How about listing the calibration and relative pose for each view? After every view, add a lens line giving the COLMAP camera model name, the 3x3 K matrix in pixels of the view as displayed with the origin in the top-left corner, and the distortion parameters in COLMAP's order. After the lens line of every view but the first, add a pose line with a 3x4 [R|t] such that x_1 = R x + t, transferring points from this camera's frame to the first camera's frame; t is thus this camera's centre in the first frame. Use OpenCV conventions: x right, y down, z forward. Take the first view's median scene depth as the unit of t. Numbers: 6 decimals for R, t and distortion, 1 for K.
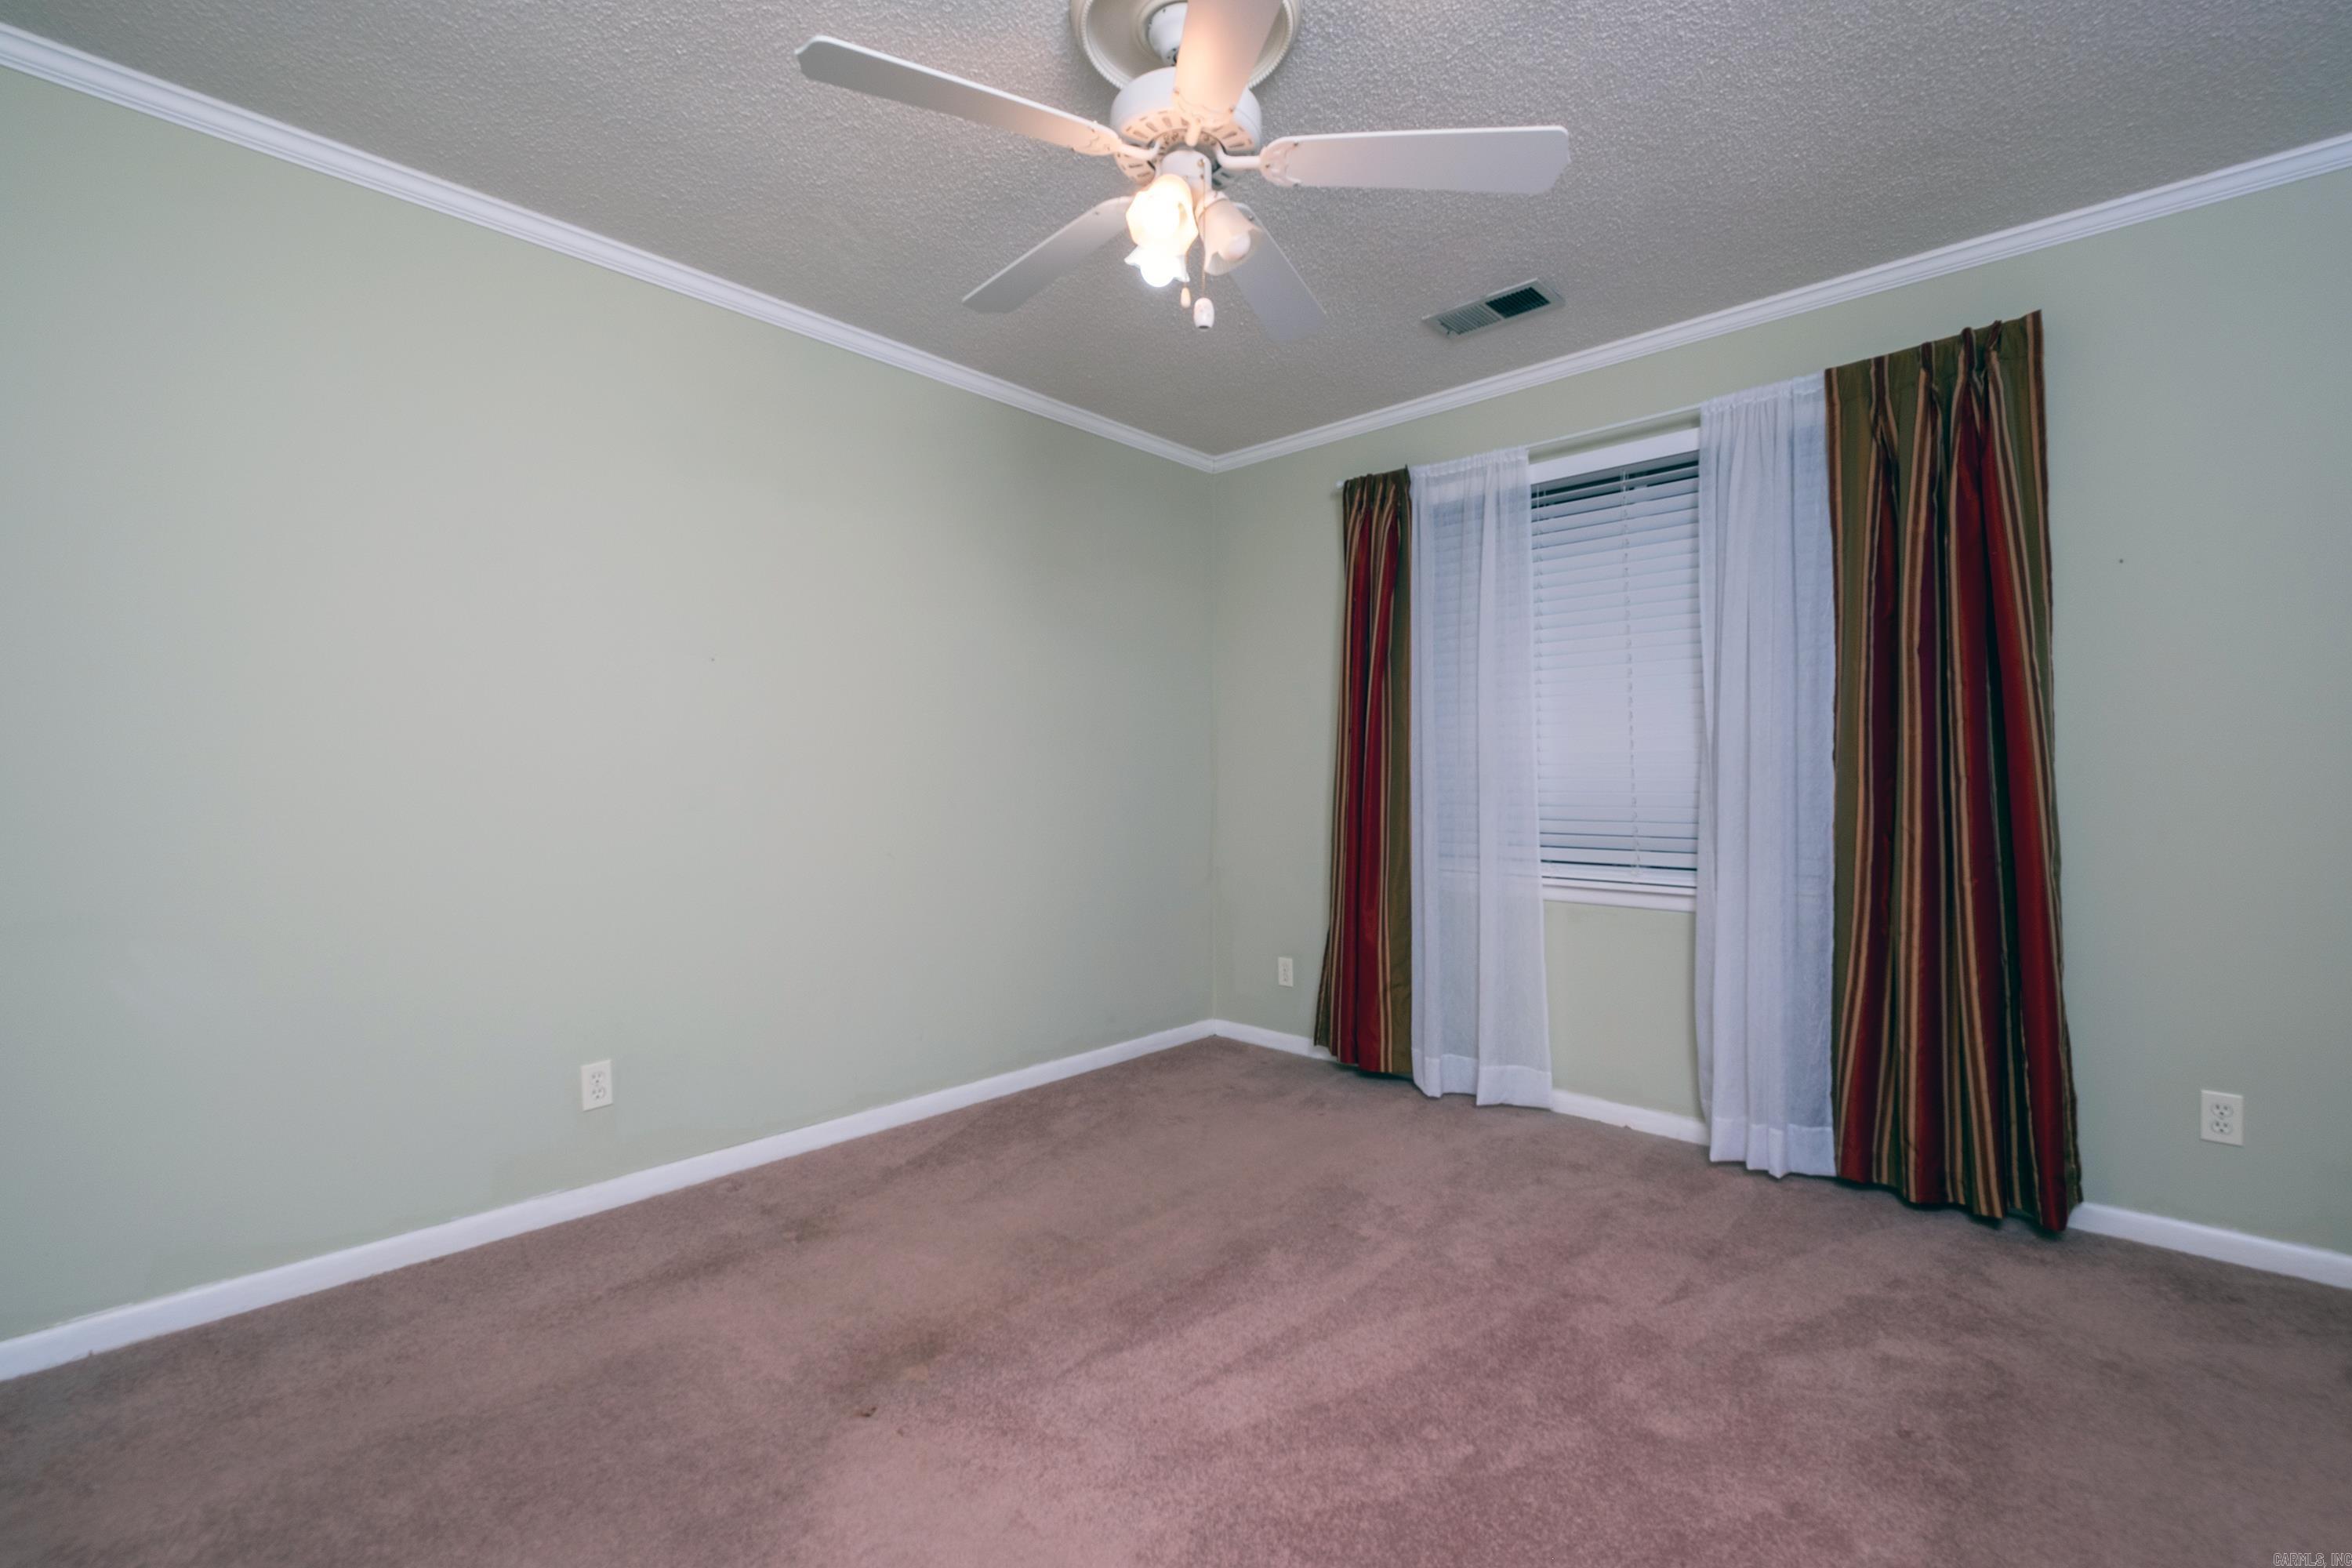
lens RADIAL K [[1007.2, 0, 1179.8], [0, 1007.2, 781.7], [0, 0, 1]] dist [-0.003415, -0.001064]
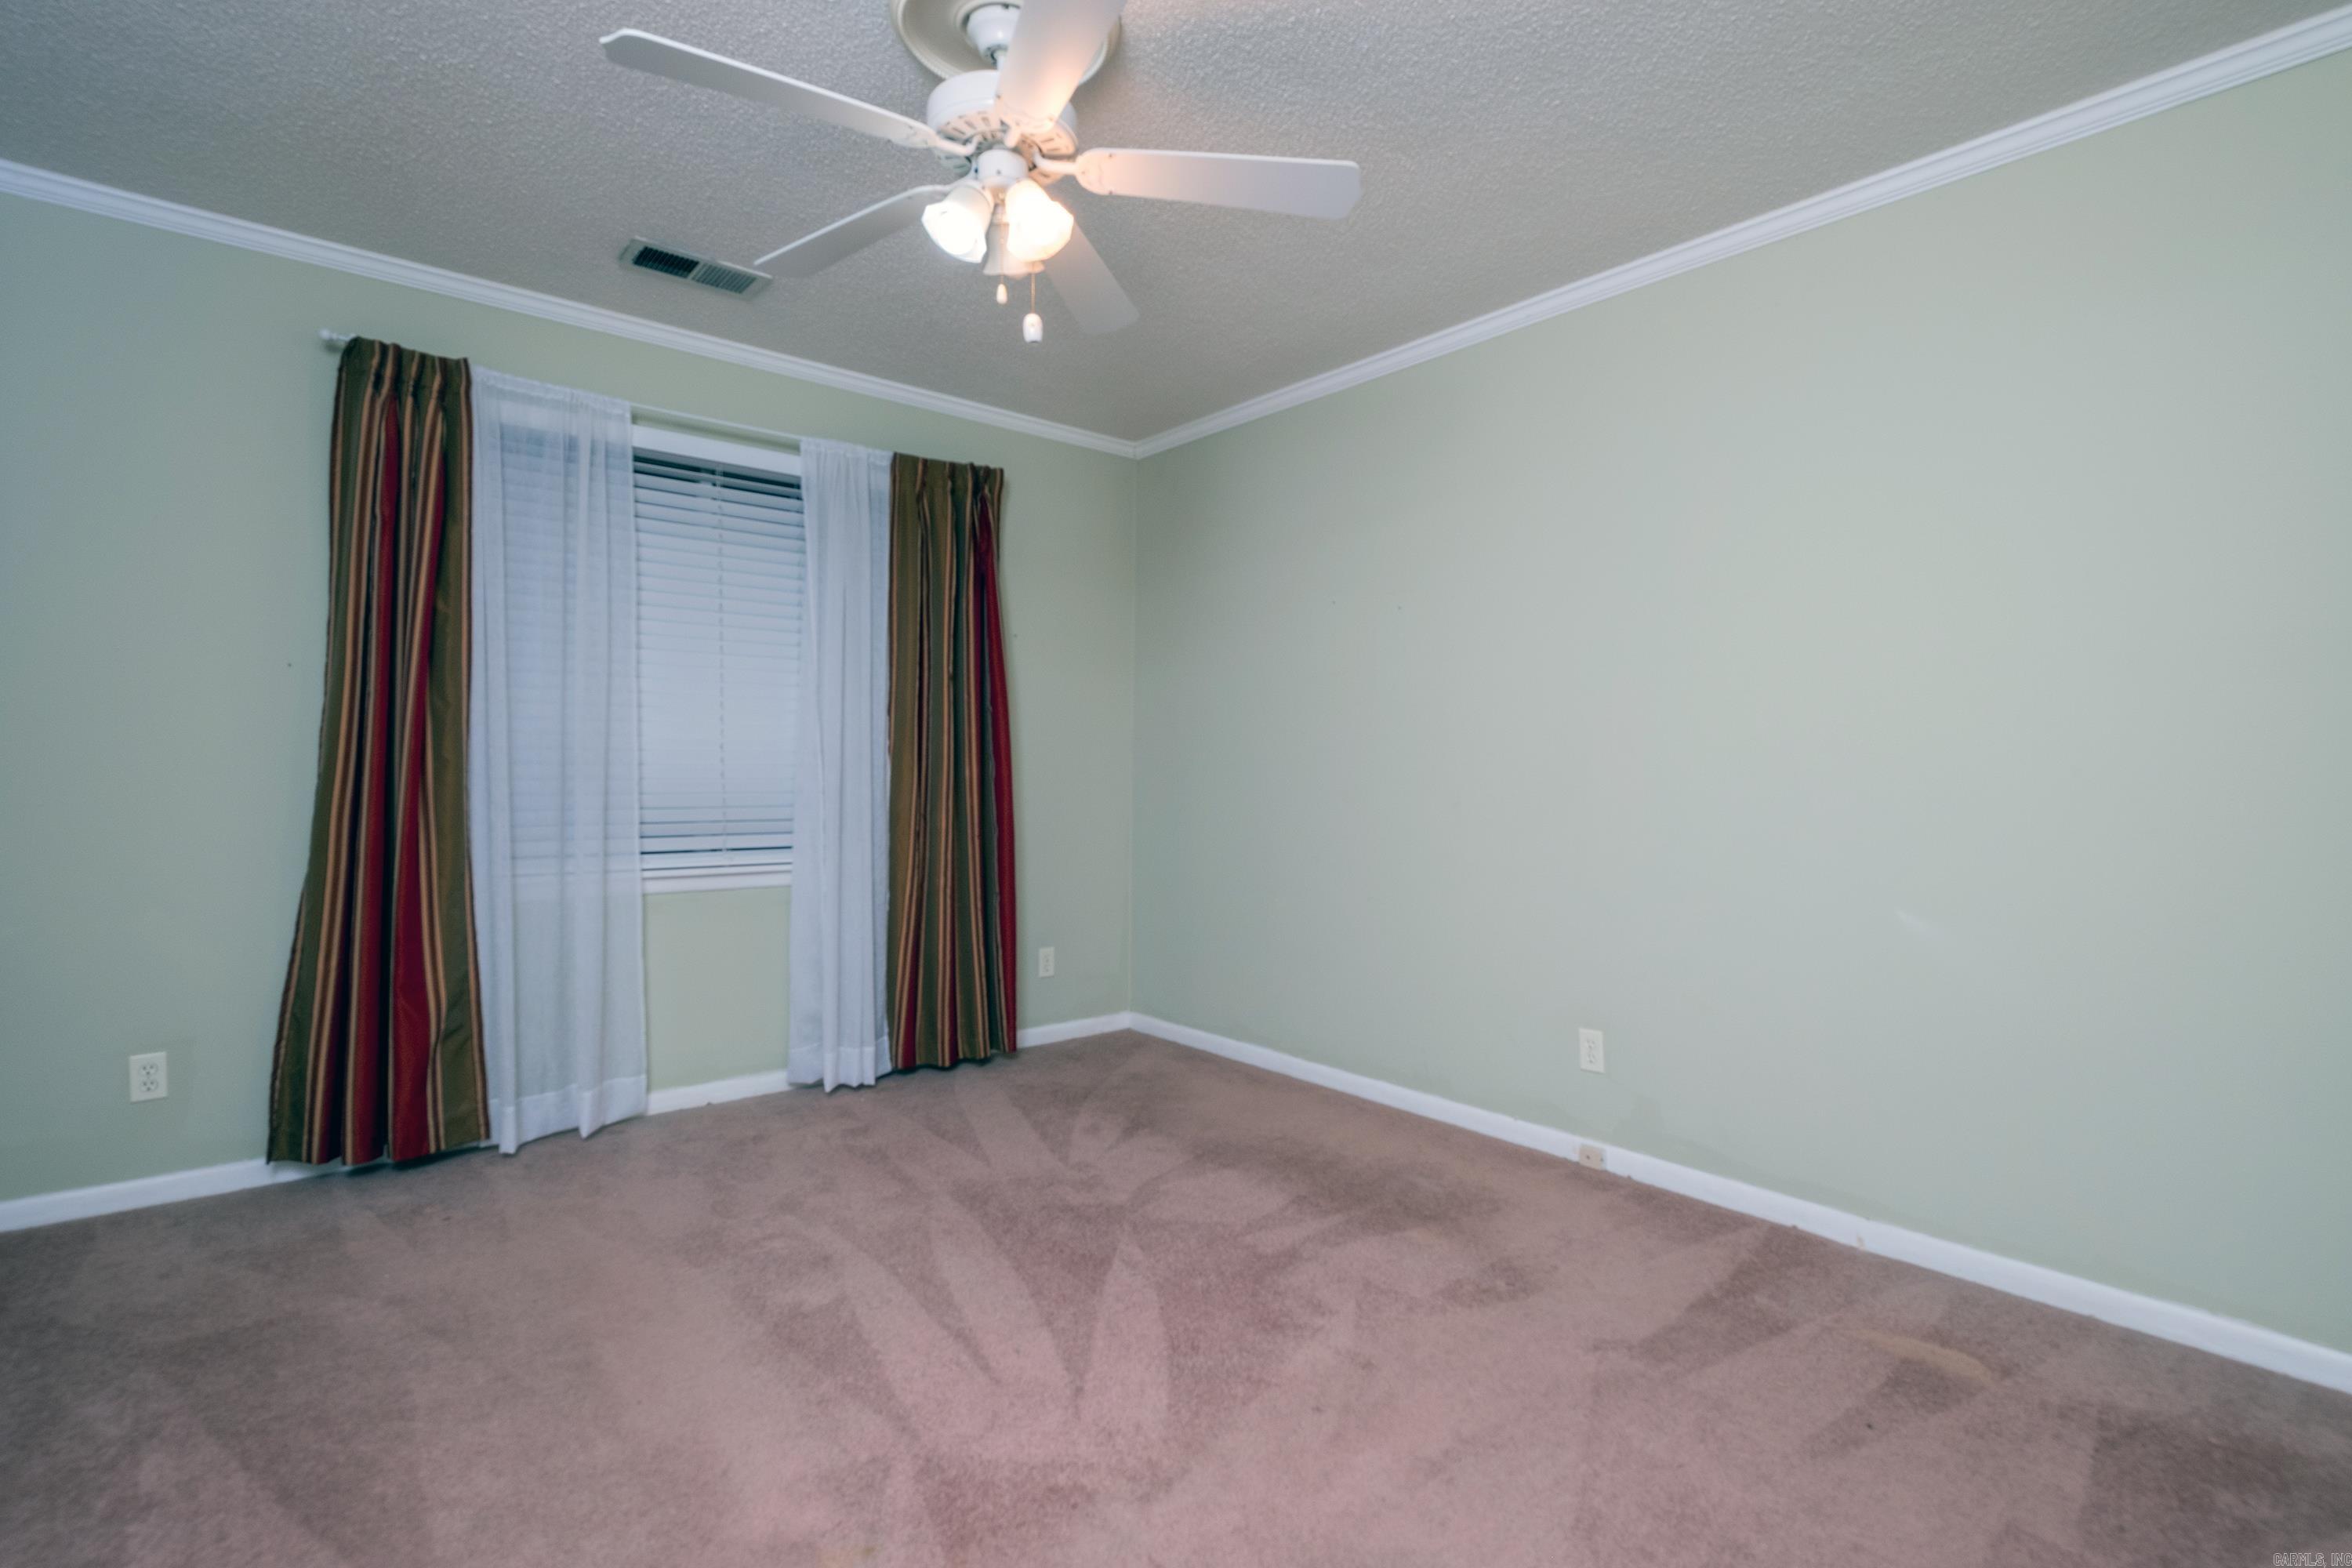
lens RADIAL K [[1107.7, 0, 1179.9], [0, 1107.7, 786.4], [0, 0, 1]] dist [-0.000058, -0.001662]
pose [[0.116751, -0.012041, 0.993088, -0.669208], [-0.006104, 0.999899, 0.012841, 0.000383], [-0.993143, -0.007561, 0.116665, 0.421722]]
